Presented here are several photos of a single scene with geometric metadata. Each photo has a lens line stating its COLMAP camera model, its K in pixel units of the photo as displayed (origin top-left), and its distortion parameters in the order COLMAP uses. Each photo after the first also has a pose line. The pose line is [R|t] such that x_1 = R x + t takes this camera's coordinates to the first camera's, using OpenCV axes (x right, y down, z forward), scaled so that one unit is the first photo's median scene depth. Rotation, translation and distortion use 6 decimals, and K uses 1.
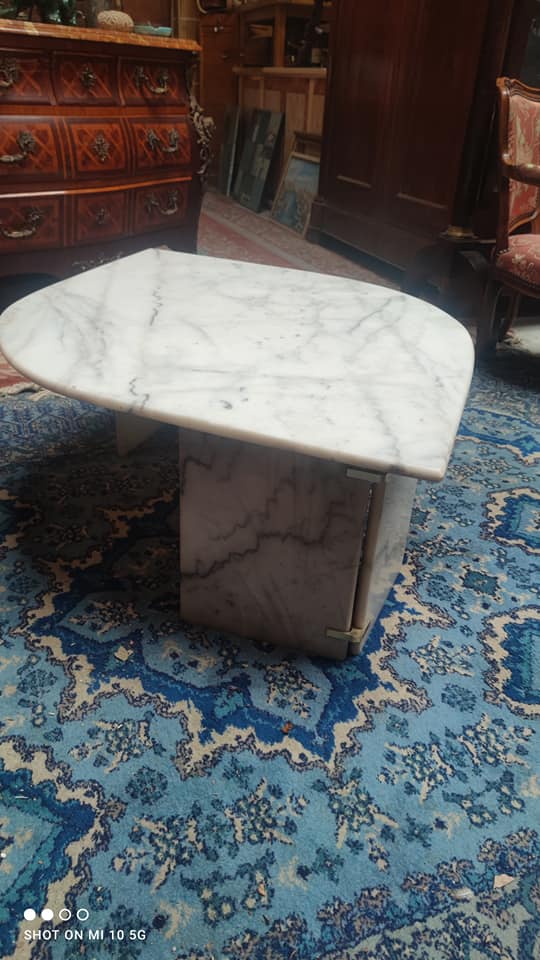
lens RADIAL K [[710.3, 0, 270.9], [0, 710.3, 474.6], [0, 0, 1]] dist [0.053414, -0.059707]
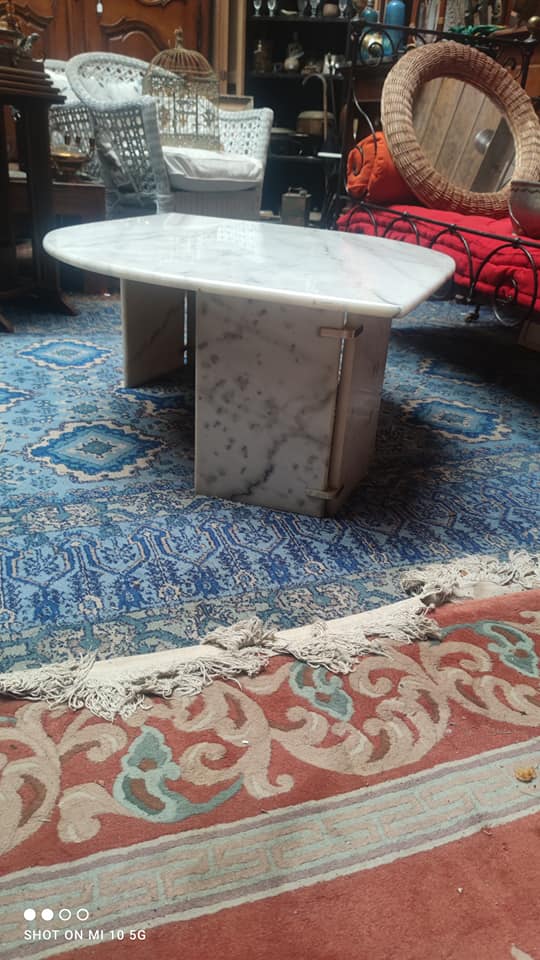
lens RADIAL K [[710.3, 0, 261.3], [0, 710.3, 485.4], [0, 0, 1]] dist [0.053414, -0.059707]
pose [[-0.992398, -0.122469, -0.012136, -0.106159], [-0.079865, 0.565846, 0.820634, -1.120332], [-0.093635, 0.815365, -0.571325, 2.343214]]
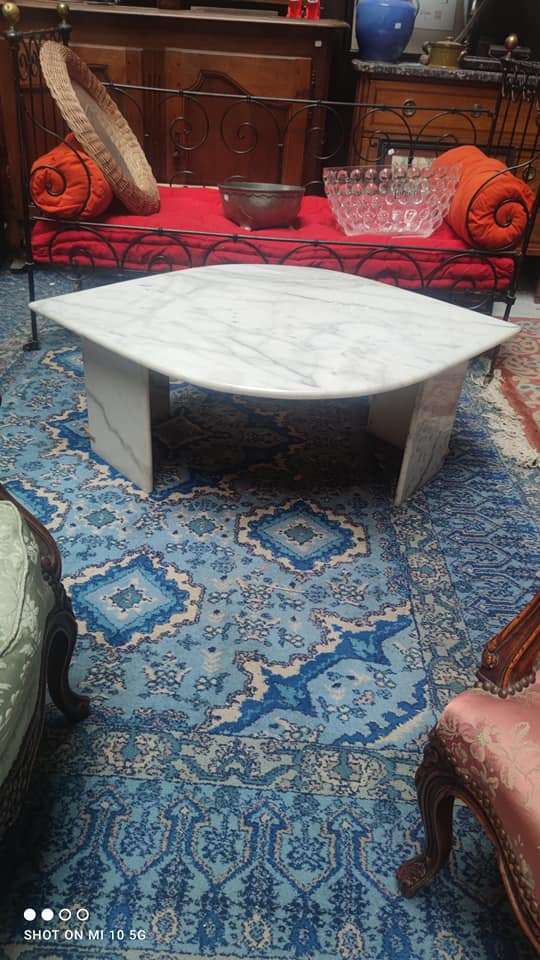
lens RADIAL K [[710.3, 0, 262.6], [0, 710.3, 486.3], [0, 0, 1]] dist [0.053414, -0.059707]
pose [[-0.404415, 0.438276, -0.802722, 1.402318], [-0.513358, 0.617608, 0.595839, -0.945819], [0.756910, 0.653050, -0.024778, 1.446907]]
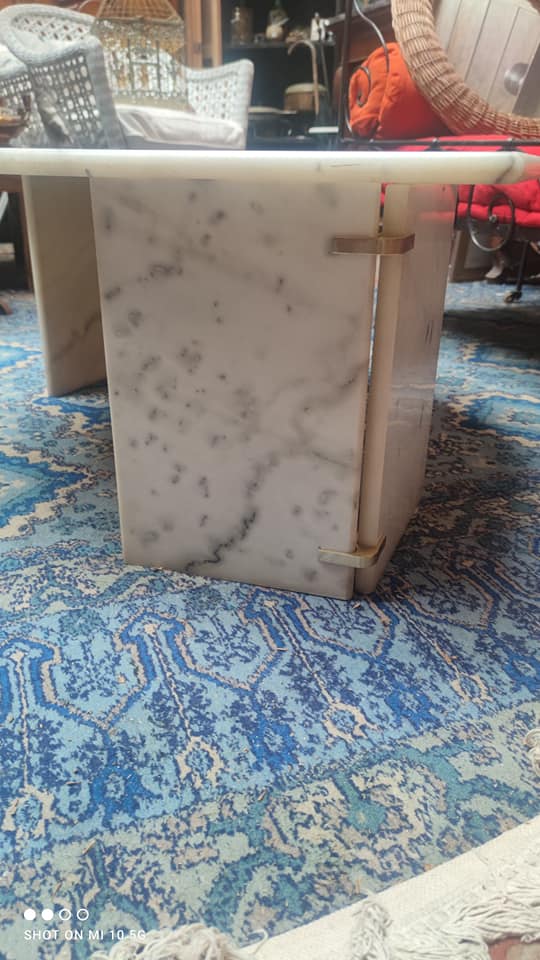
lens RADIAL K [[713.5, 0, 260.6], [0, 713.5, 485.3], [0, 0, 1]] dist [0.039506, -0.042458]
pose [[-0.996991, -0.077514, 0.000489, -0.137736], [-0.045668, 0.592459, 0.804305, -0.720962], [-0.062635, 0.801863, -0.594216, 2.017733]]
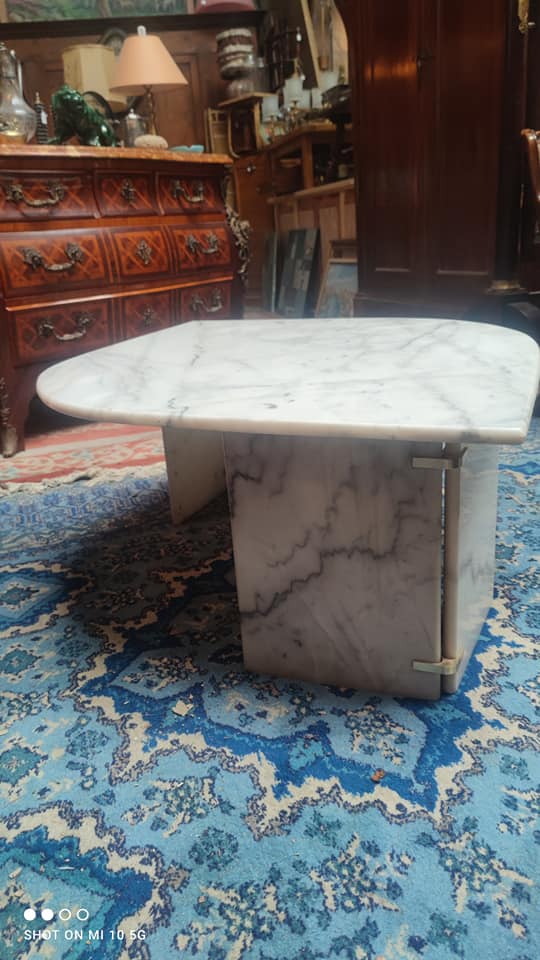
lens RADIAL K [[710.3, 0, 266.7], [0, 710.3, 480.3], [0, 0, 1]] dist [0.053414, -0.059707]
pose [[0.990466, -0.102337, -0.092220, 0.005773], [0.085574, 0.981673, -0.170281, 0.133330], [0.107956, 0.160766, 0.981071, 0.103132]]
